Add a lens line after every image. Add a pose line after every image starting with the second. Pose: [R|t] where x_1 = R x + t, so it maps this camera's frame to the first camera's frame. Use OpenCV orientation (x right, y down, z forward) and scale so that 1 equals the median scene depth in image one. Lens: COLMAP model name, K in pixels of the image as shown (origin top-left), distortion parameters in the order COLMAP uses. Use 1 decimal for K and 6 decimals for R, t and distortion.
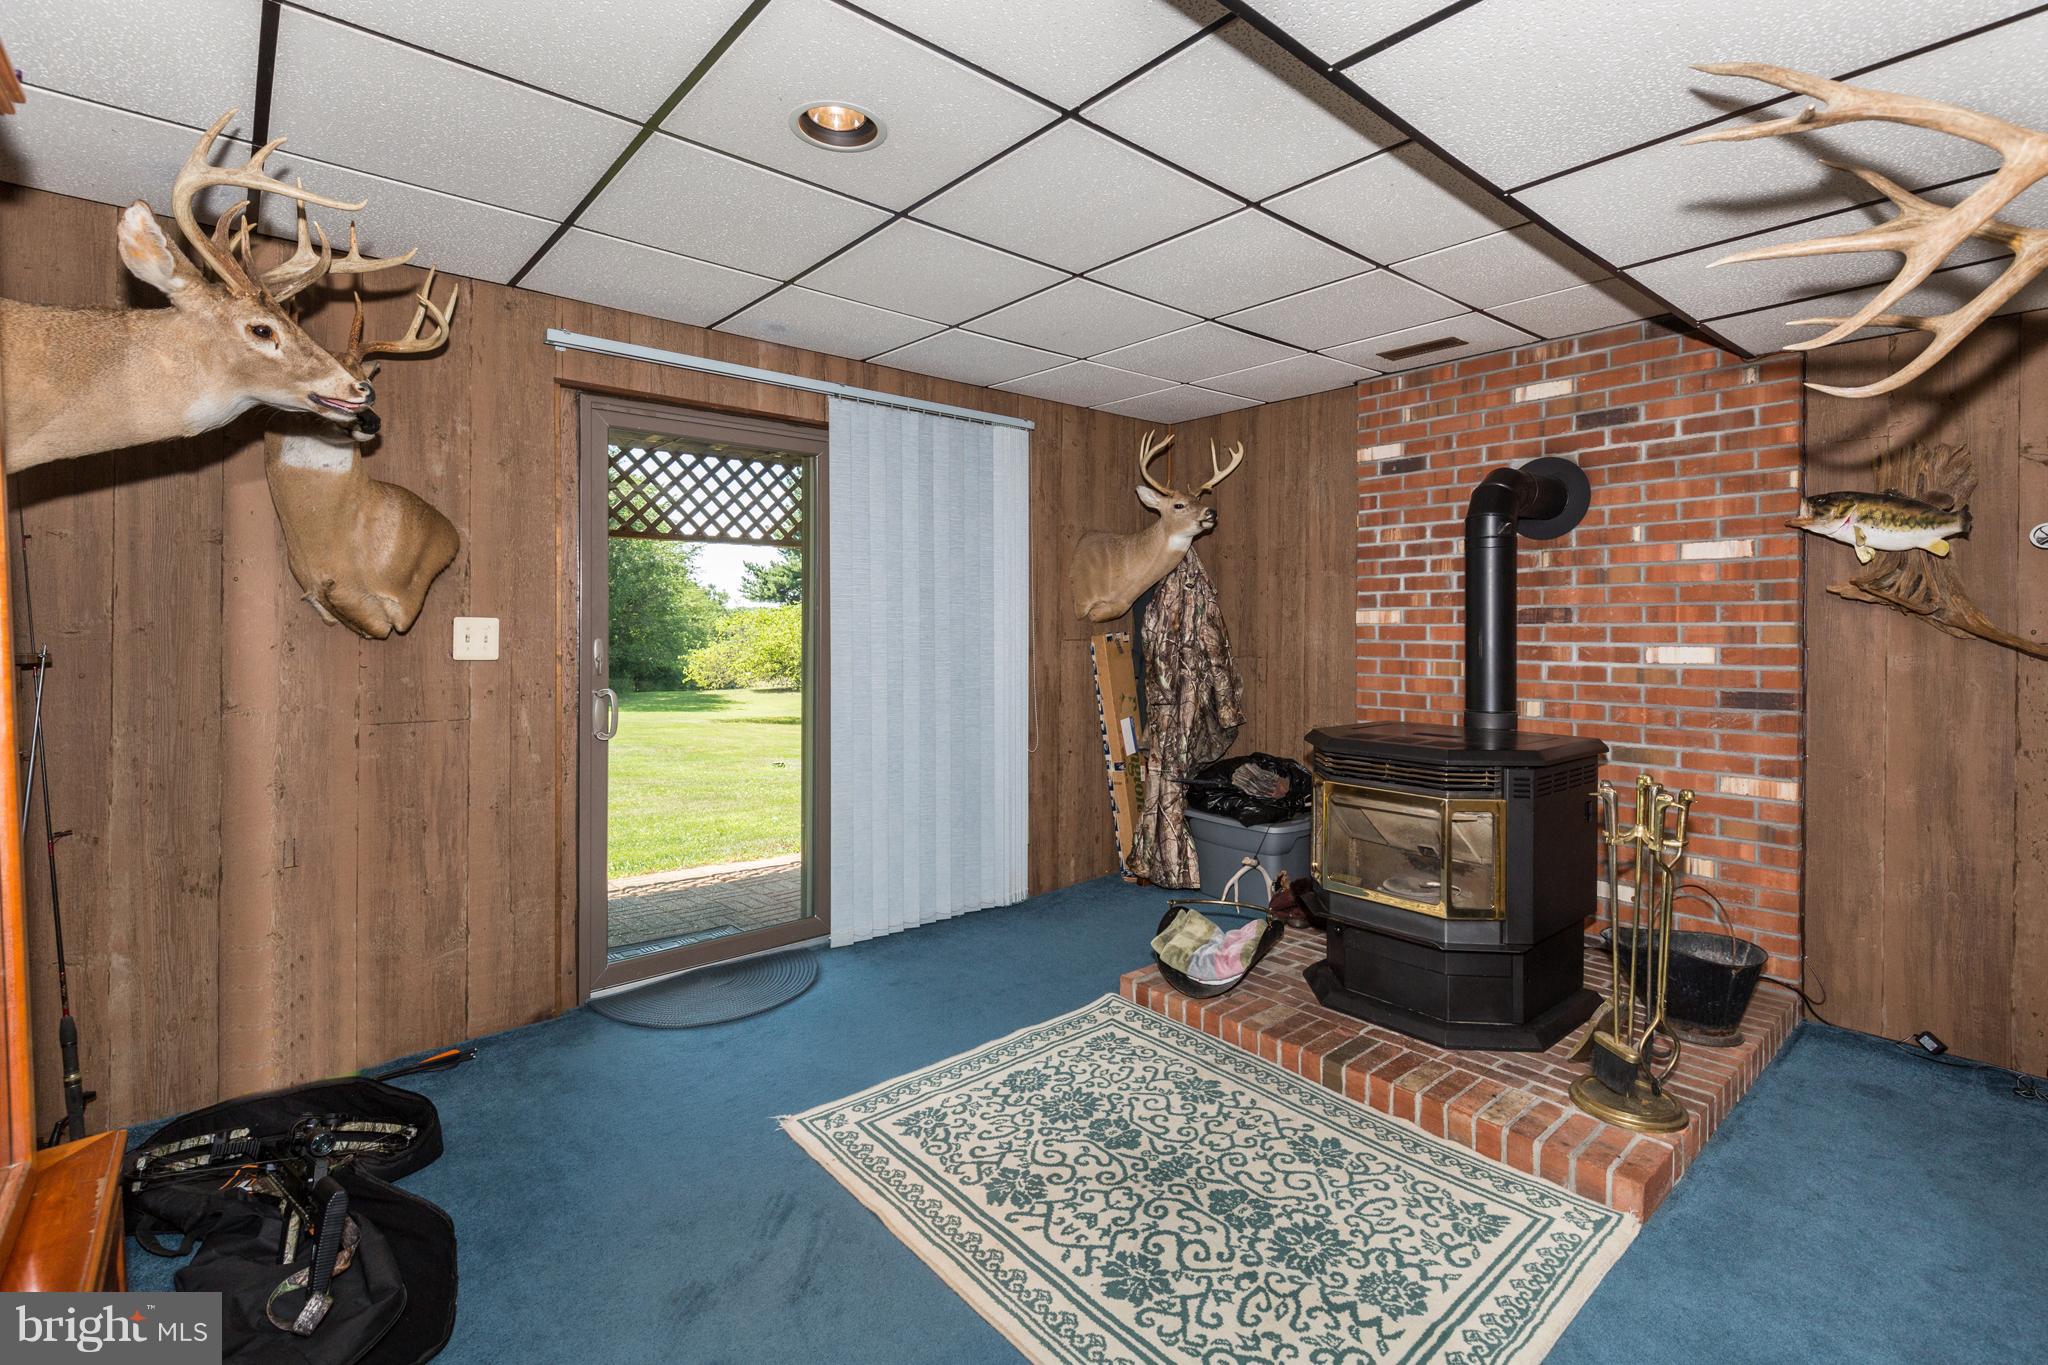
lens RADIAL K [[932.5, 0, 1033.3], [0, 932.5, 663.2], [0, 0, 1]] dist [0.001629, -0.010438]
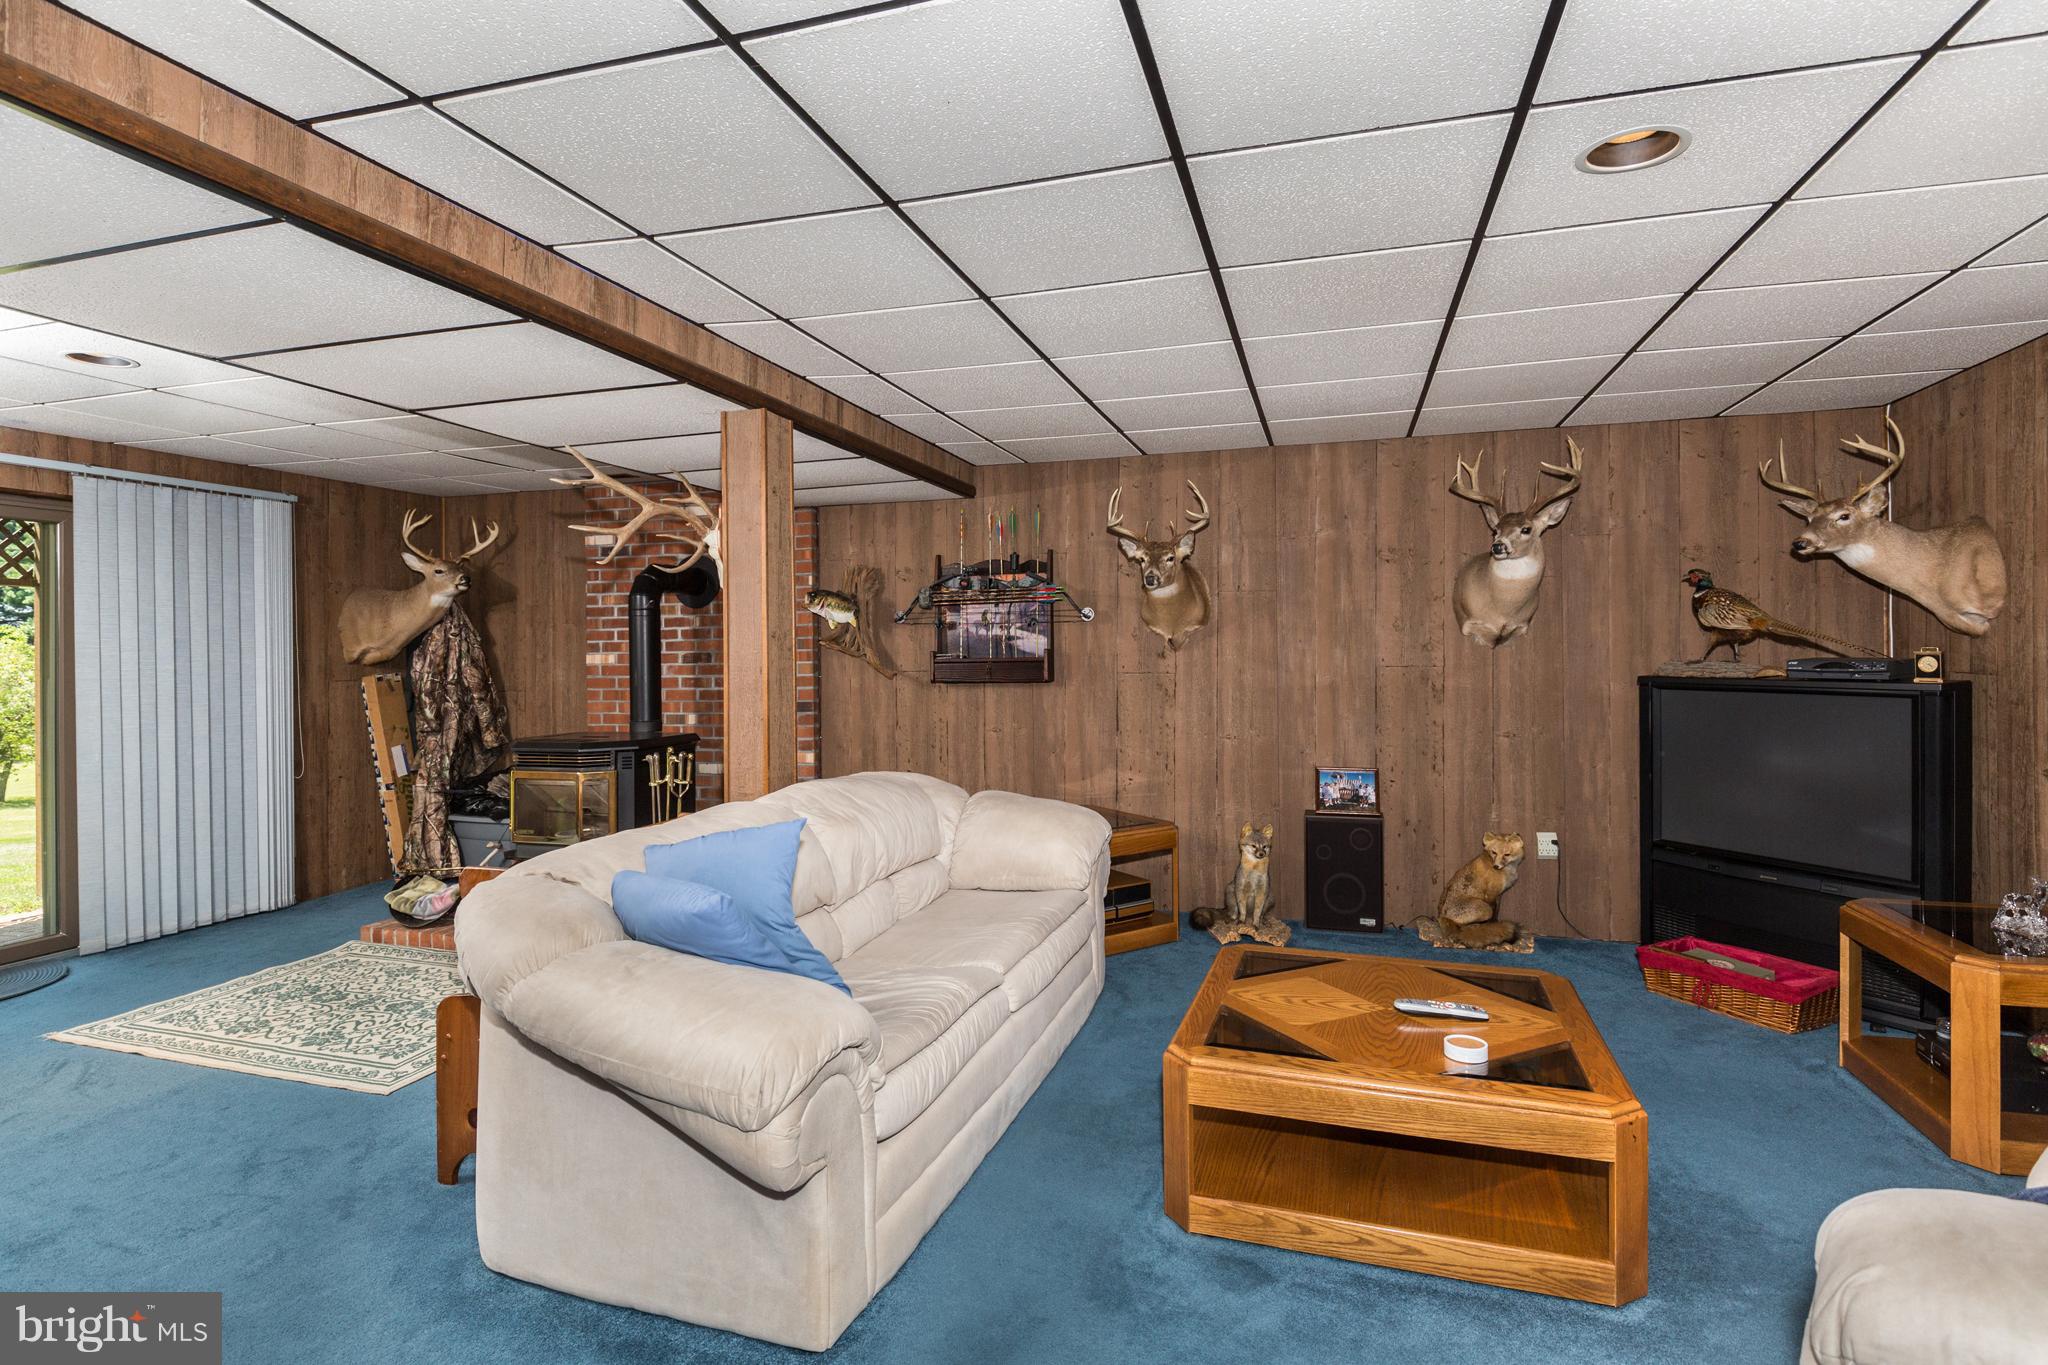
lens RADIAL K [[1027.6, 0, 1030.2], [0, 1027.6, 657.5], [0, 0, 1]] dist [0.003049, -0.014913]
pose [[0.843373, -0.012266, 0.537188, 0.085707], [0.032782, 0.999052, -0.028654, 0.011699], [-0.536327, 0.041776, 0.842976, -0.585935]]
